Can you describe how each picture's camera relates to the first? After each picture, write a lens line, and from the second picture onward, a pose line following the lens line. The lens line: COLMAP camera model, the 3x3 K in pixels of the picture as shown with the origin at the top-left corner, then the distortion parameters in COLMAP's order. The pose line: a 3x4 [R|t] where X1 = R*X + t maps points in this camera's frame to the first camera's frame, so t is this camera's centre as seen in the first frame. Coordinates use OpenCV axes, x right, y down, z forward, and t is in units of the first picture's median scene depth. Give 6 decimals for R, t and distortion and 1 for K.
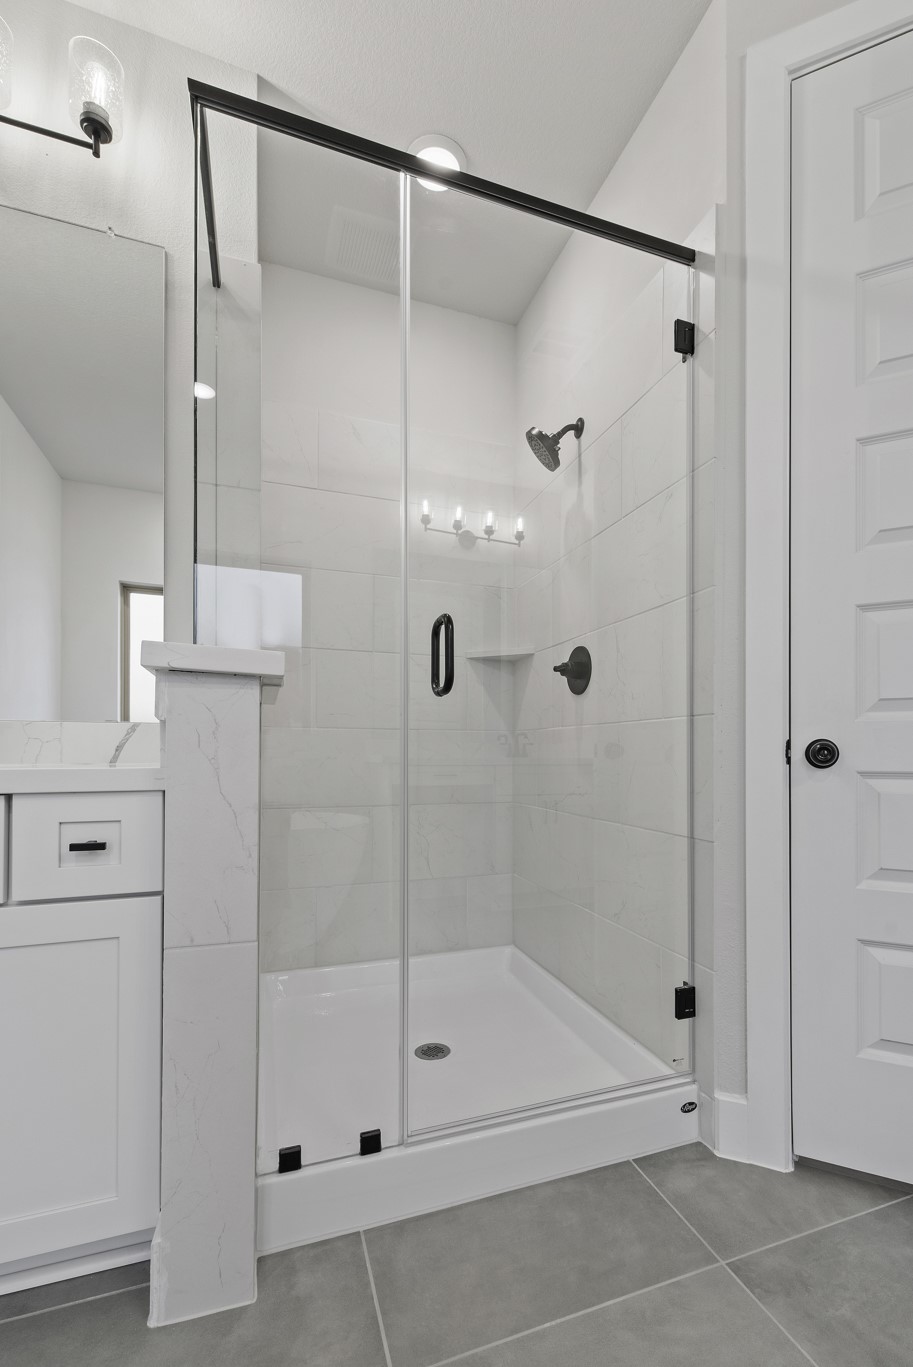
lens RADIAL K [[574.4, 0, 735.1], [0, 574.4, 764.4], [0, 0, 1]] dist [0.007913, -0.002122]
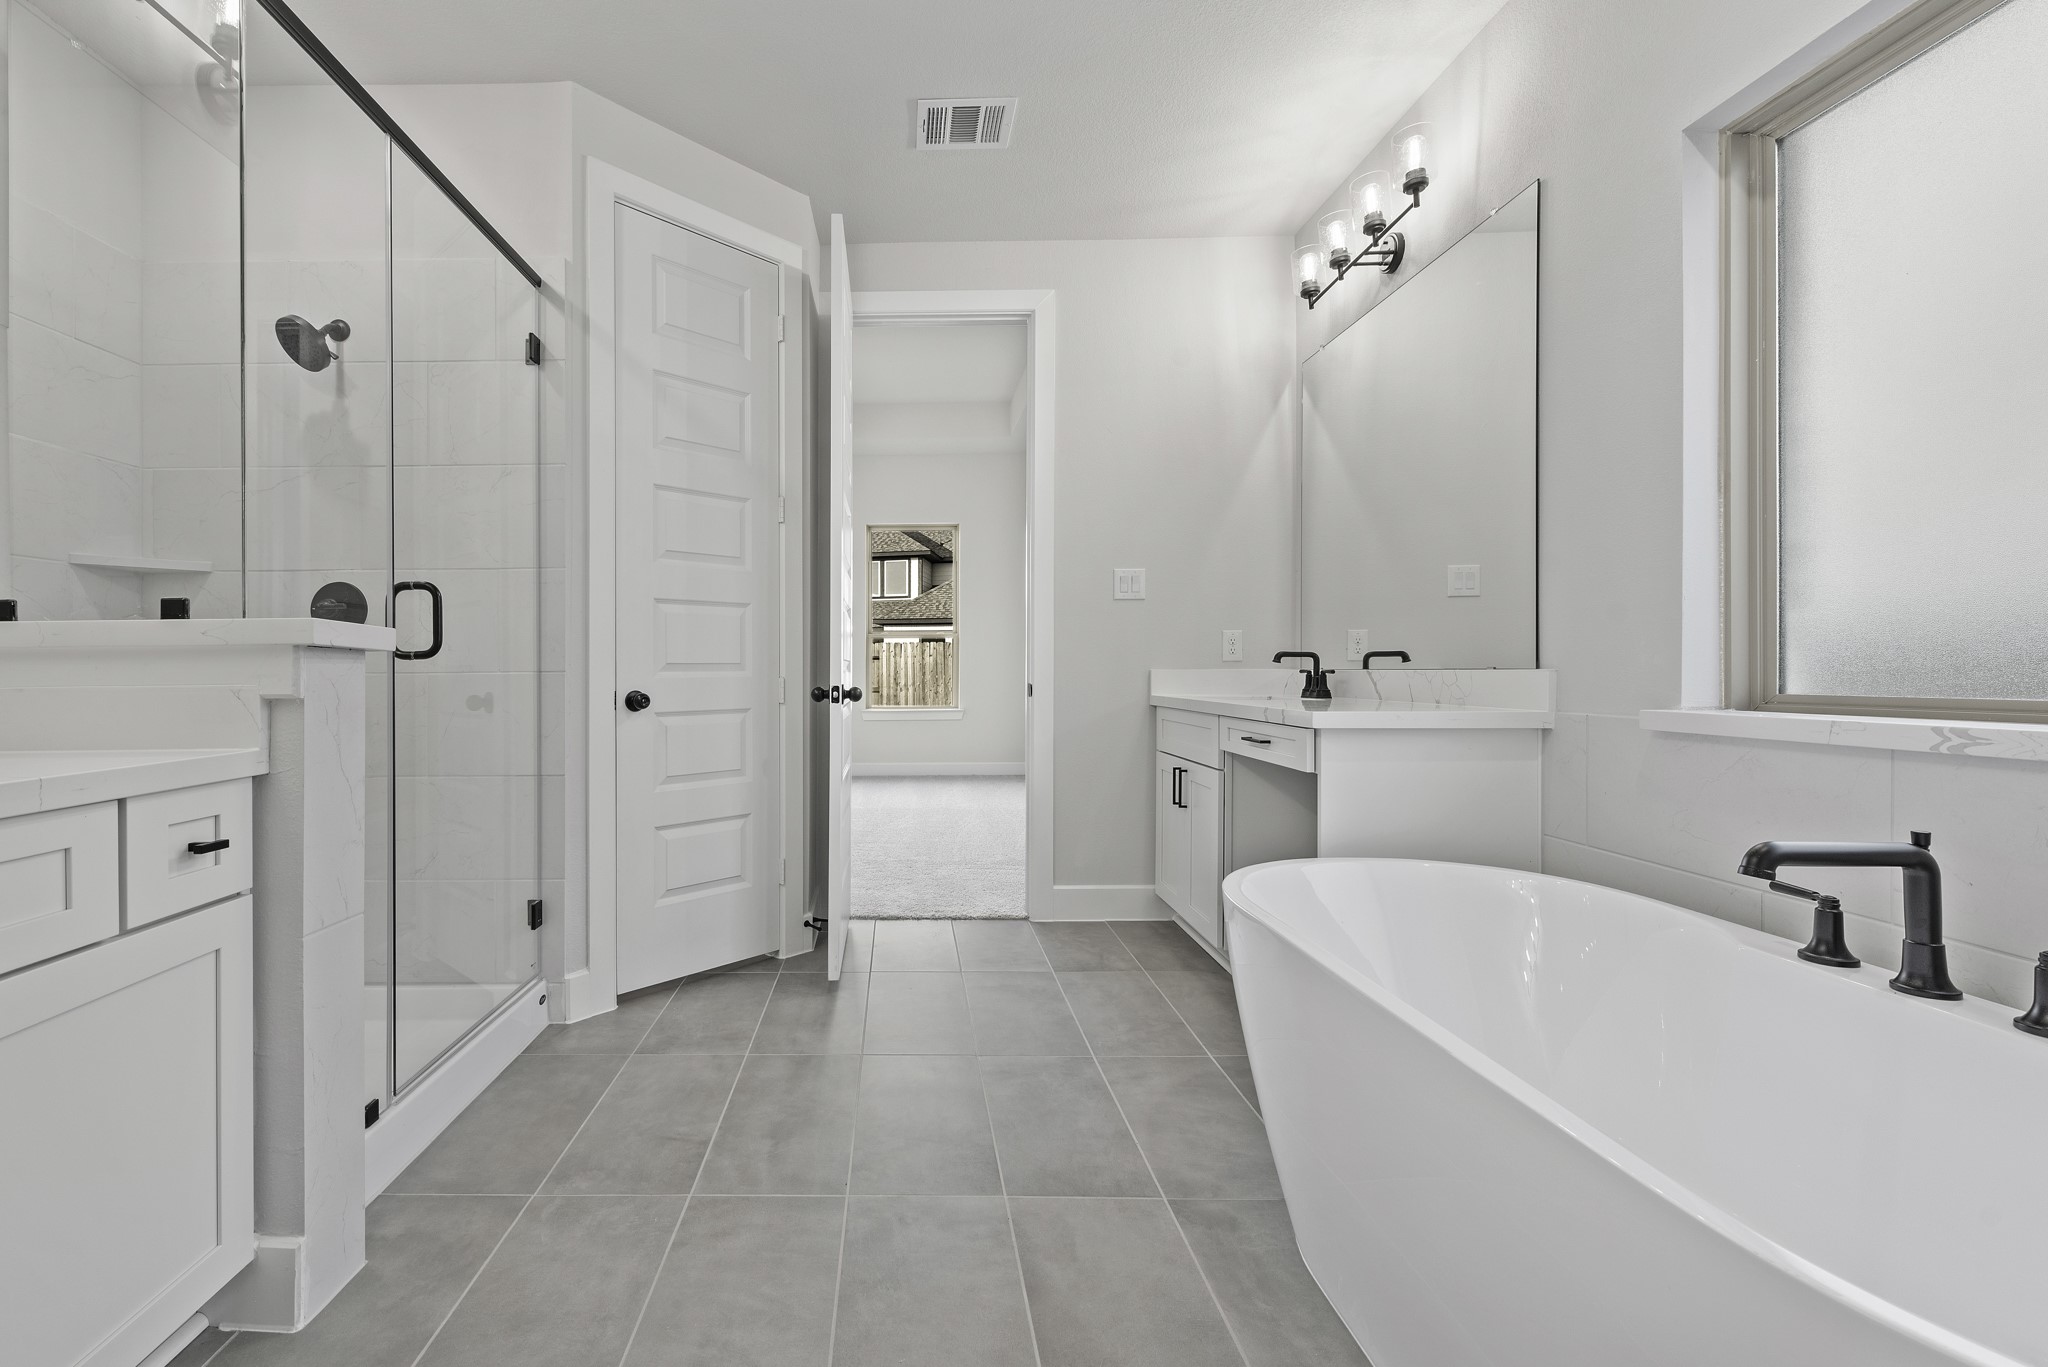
lens RADIAL K [[805.5, 0, 1023.4], [0, 805.5, 672.7], [0, 0, 1]] dist [0.006228, -0.000297]
pose [[0.214629, -0.002615, 0.976692, -1.540764], [-0.006189, 0.999973, 0.004037, -0.099673], [-0.976676, -0.006912, 0.214607, -0.340139]]
